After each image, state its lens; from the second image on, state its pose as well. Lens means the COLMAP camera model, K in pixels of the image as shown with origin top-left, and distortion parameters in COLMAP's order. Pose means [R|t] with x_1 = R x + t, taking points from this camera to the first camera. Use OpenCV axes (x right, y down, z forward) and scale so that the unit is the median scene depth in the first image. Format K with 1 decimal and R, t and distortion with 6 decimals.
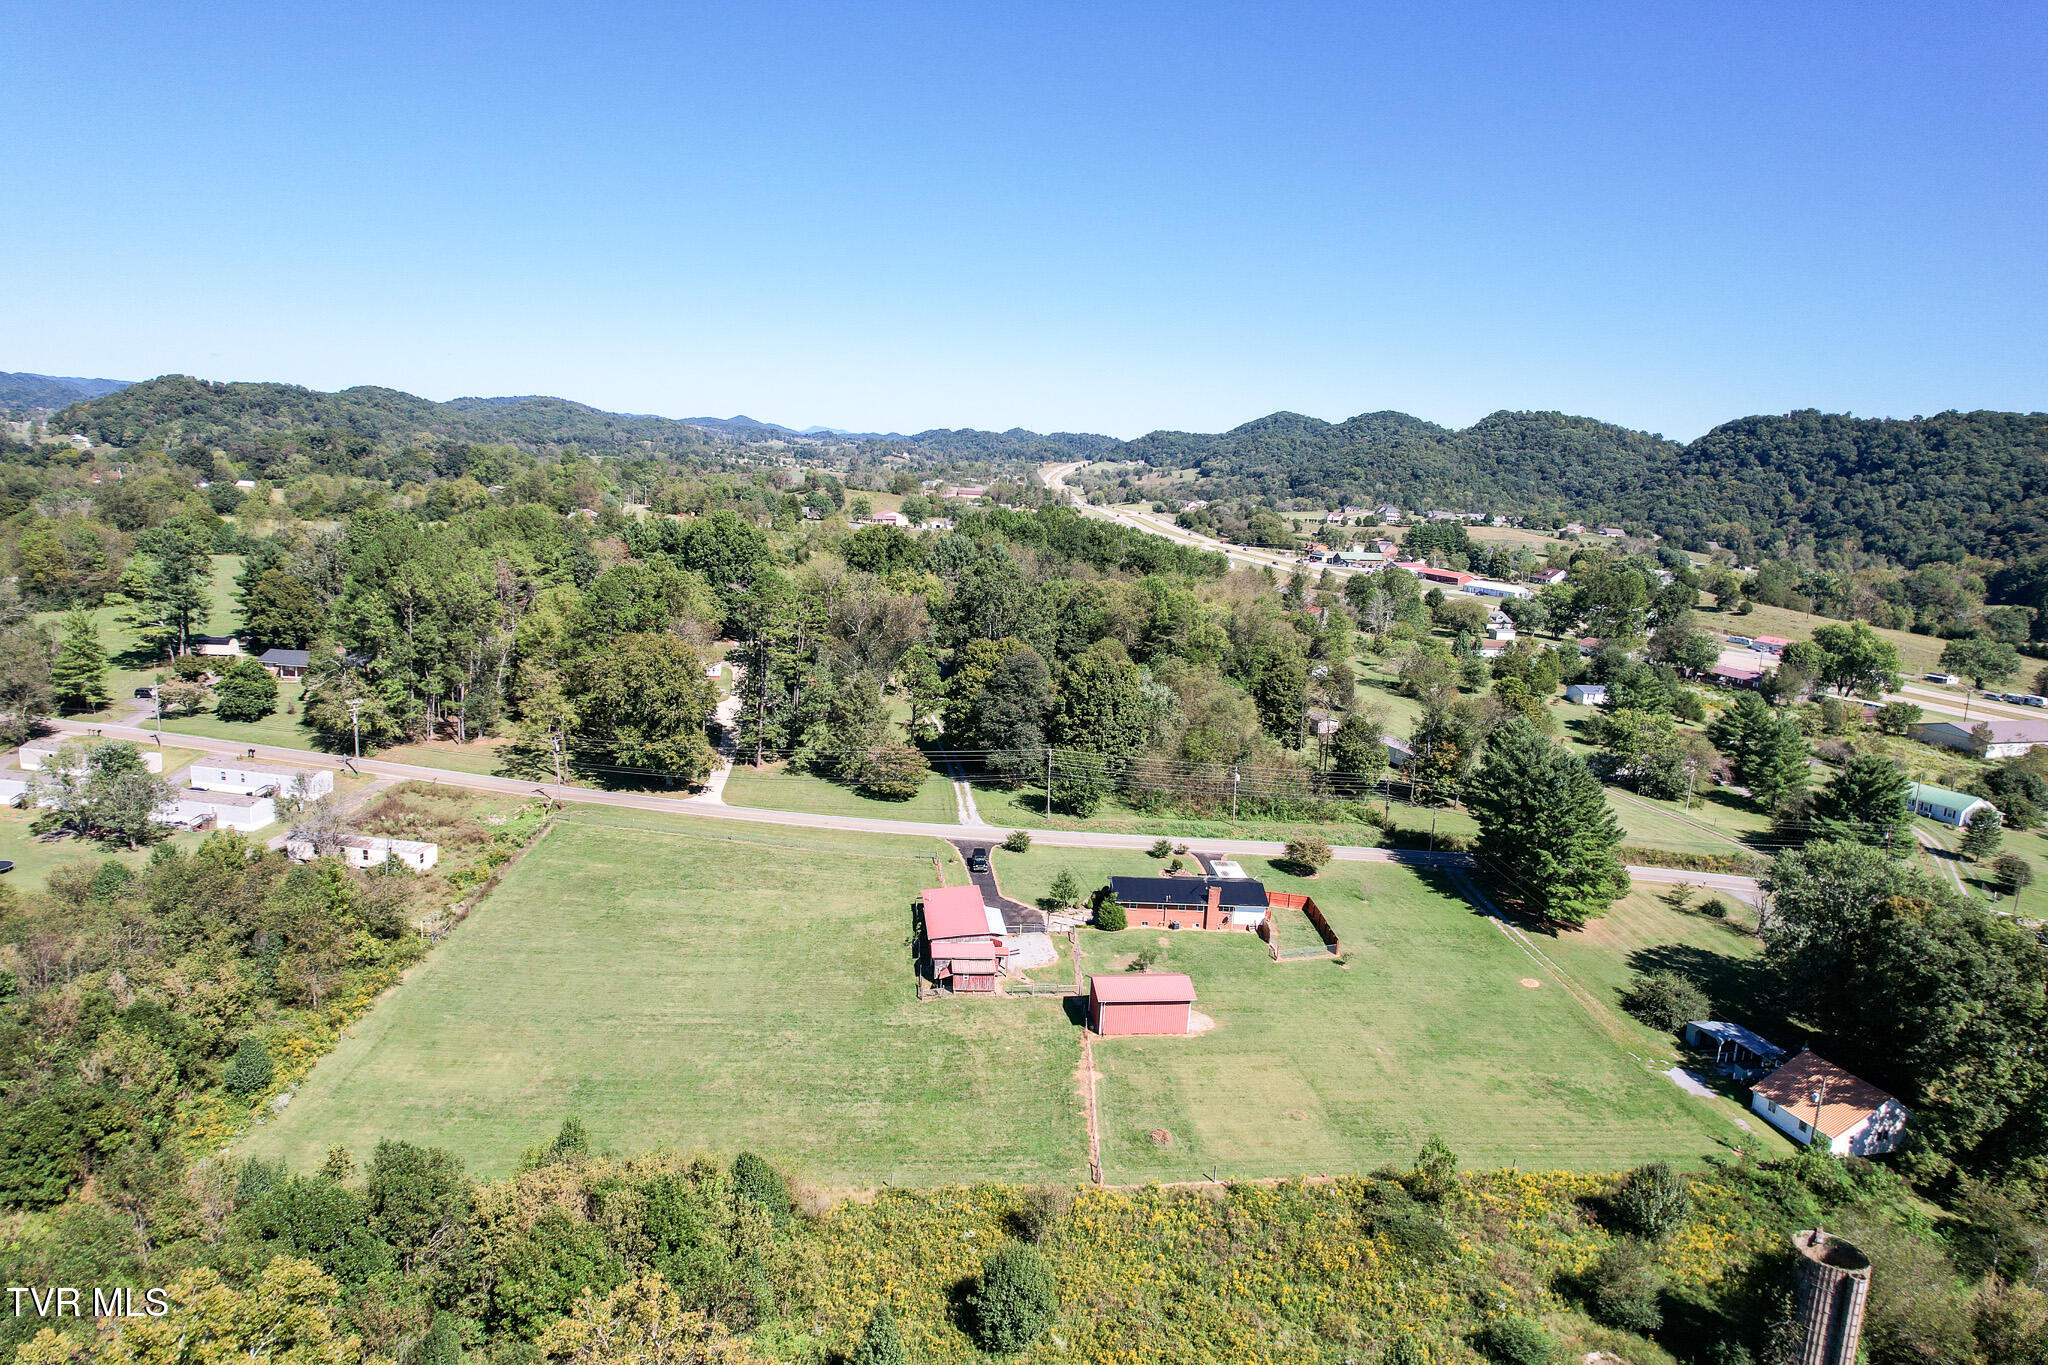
lens RADIAL K [[1308.0, 0, 1019.2], [0, 1308.0, 689.4], [0, 0, 1]] dist [-0.070756, 0.060044]
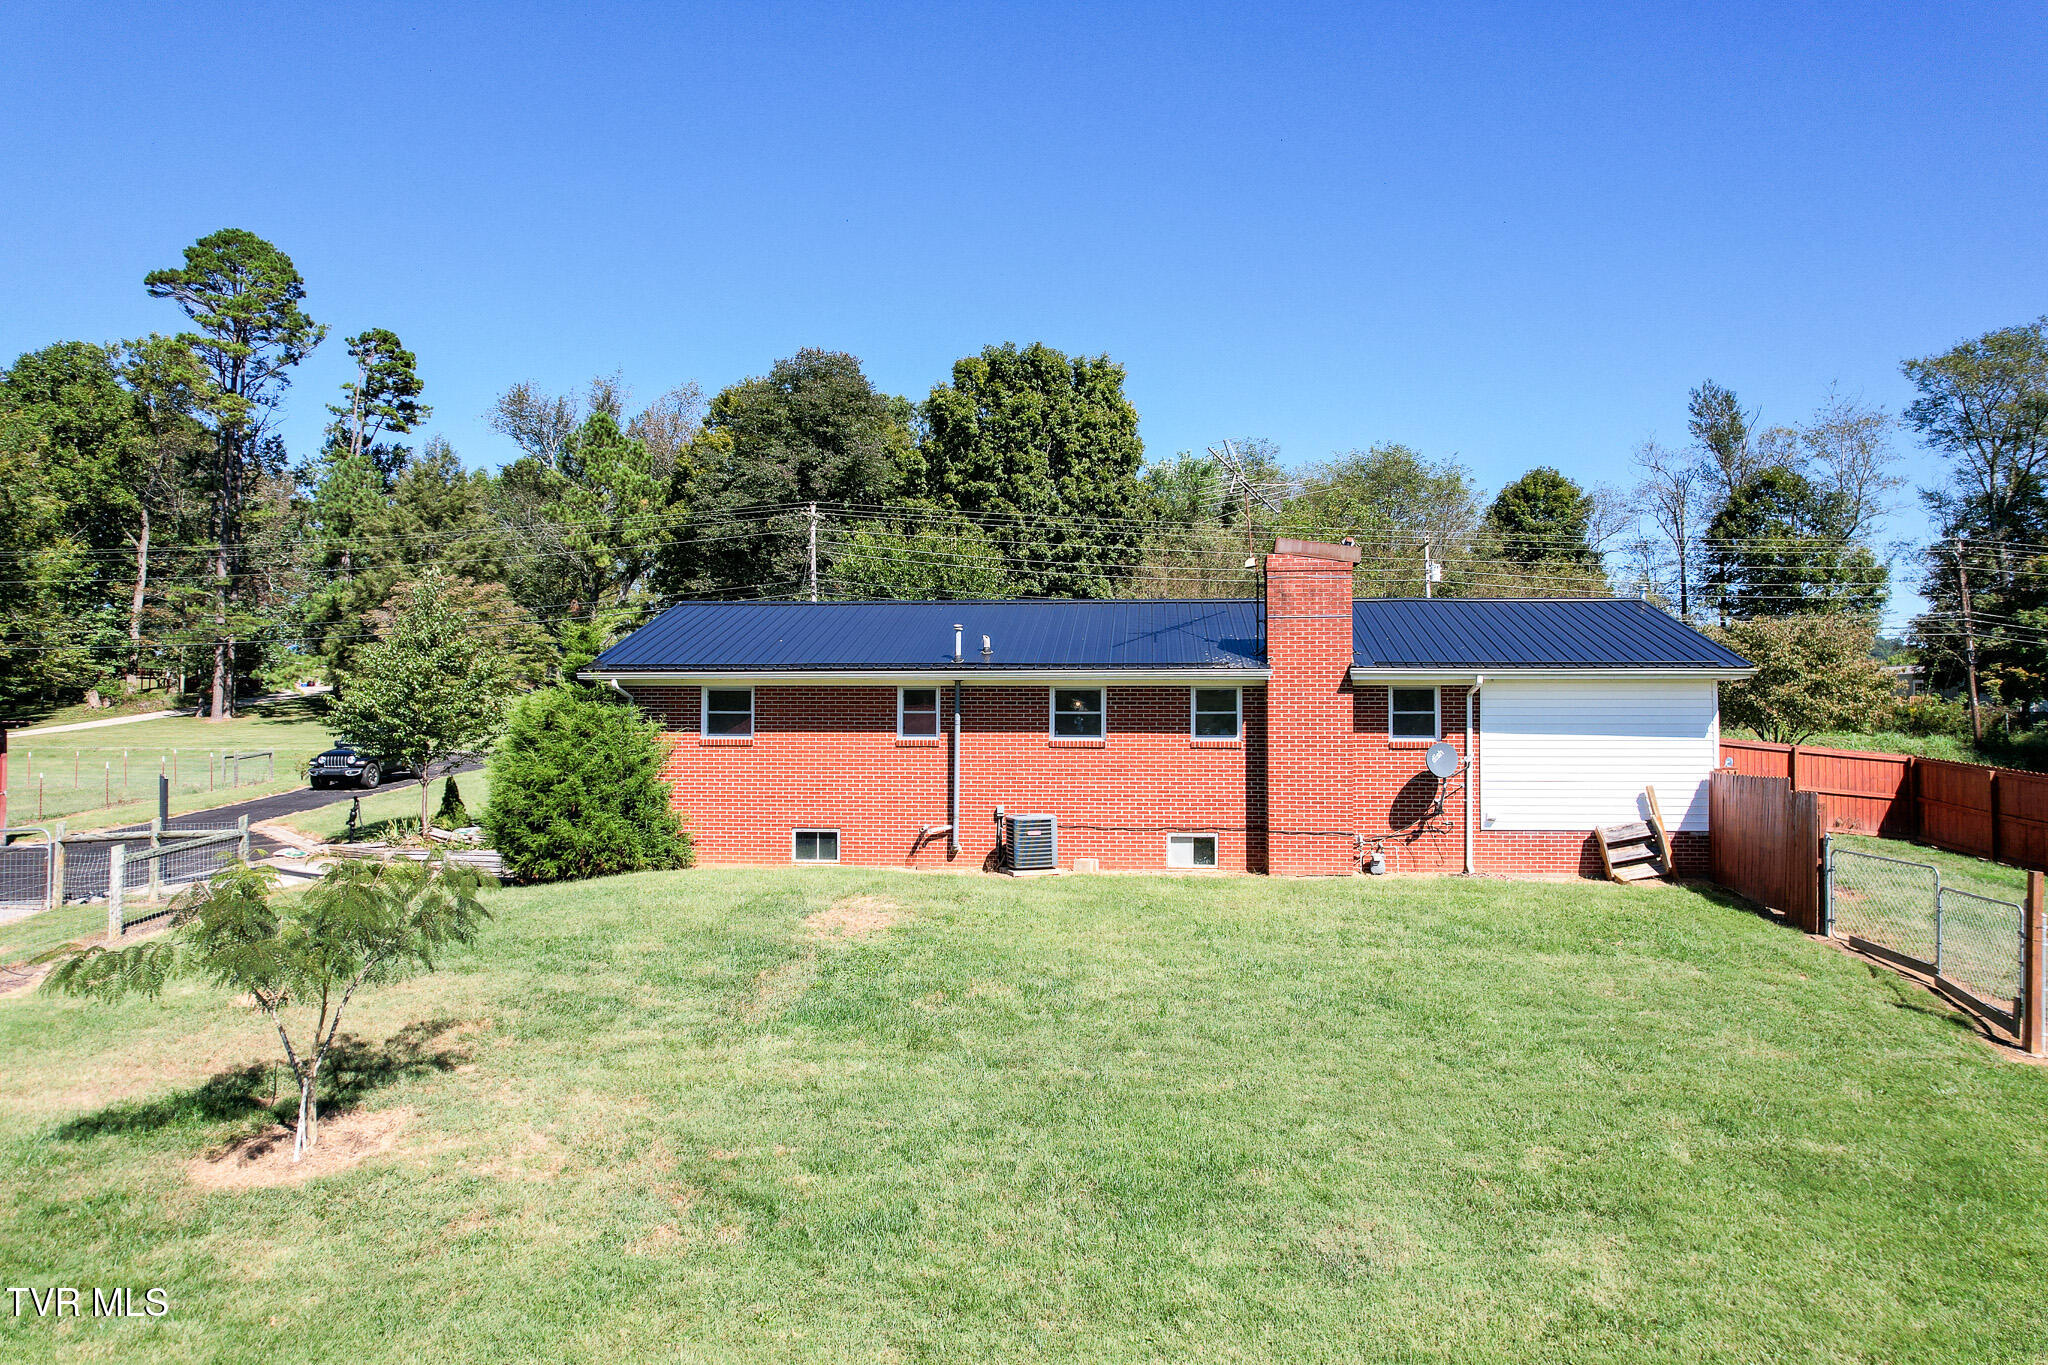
lens RADIAL K [[1308.0, 0, 1028.6], [0, 1308.0, 676.8], [0, 0, 1]] dist [-0.070756, 0.060044]
pose [[0.990668, -0.052273, -0.125875, 0.111408], [0.022367, 0.973361, -0.228185, 0.158098], [0.134450, 0.223240, 0.965447, 0.705232]]
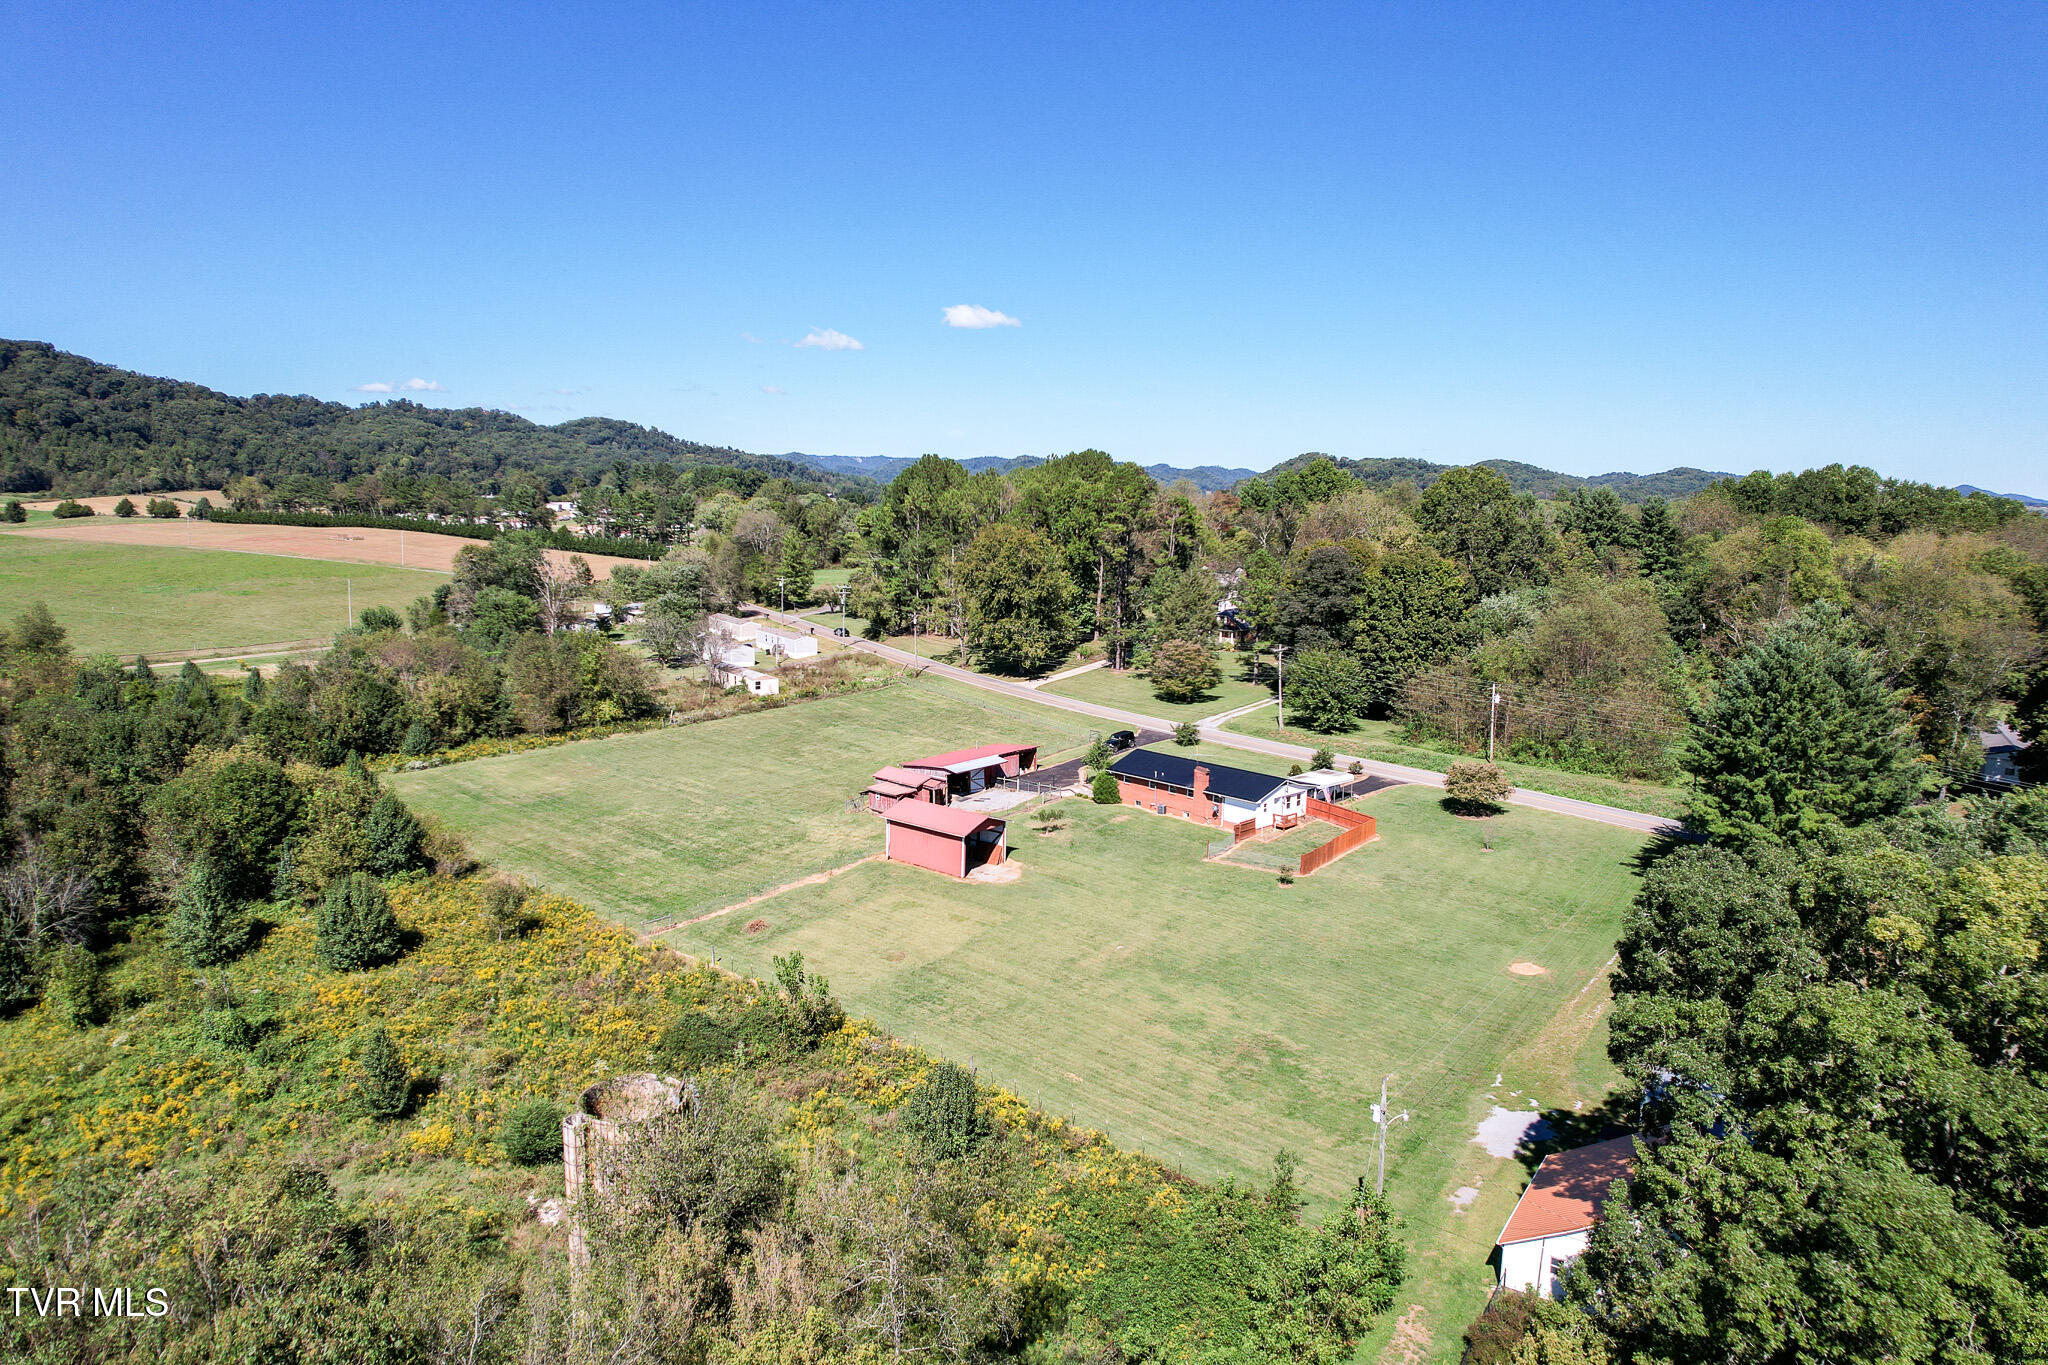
lens RADIAL K [[1308.0, 0, 1021.9], [0, 1308.0, 687.7], [0, 0, 1]] dist [-0.070756, 0.060044]
pose [[0.662218, 0.071531, -0.745889, 0.538046], [-0.119868, 0.992726, -0.011218, 0.101625], [0.739661, 0.096837, 0.665976, 0.314377]]
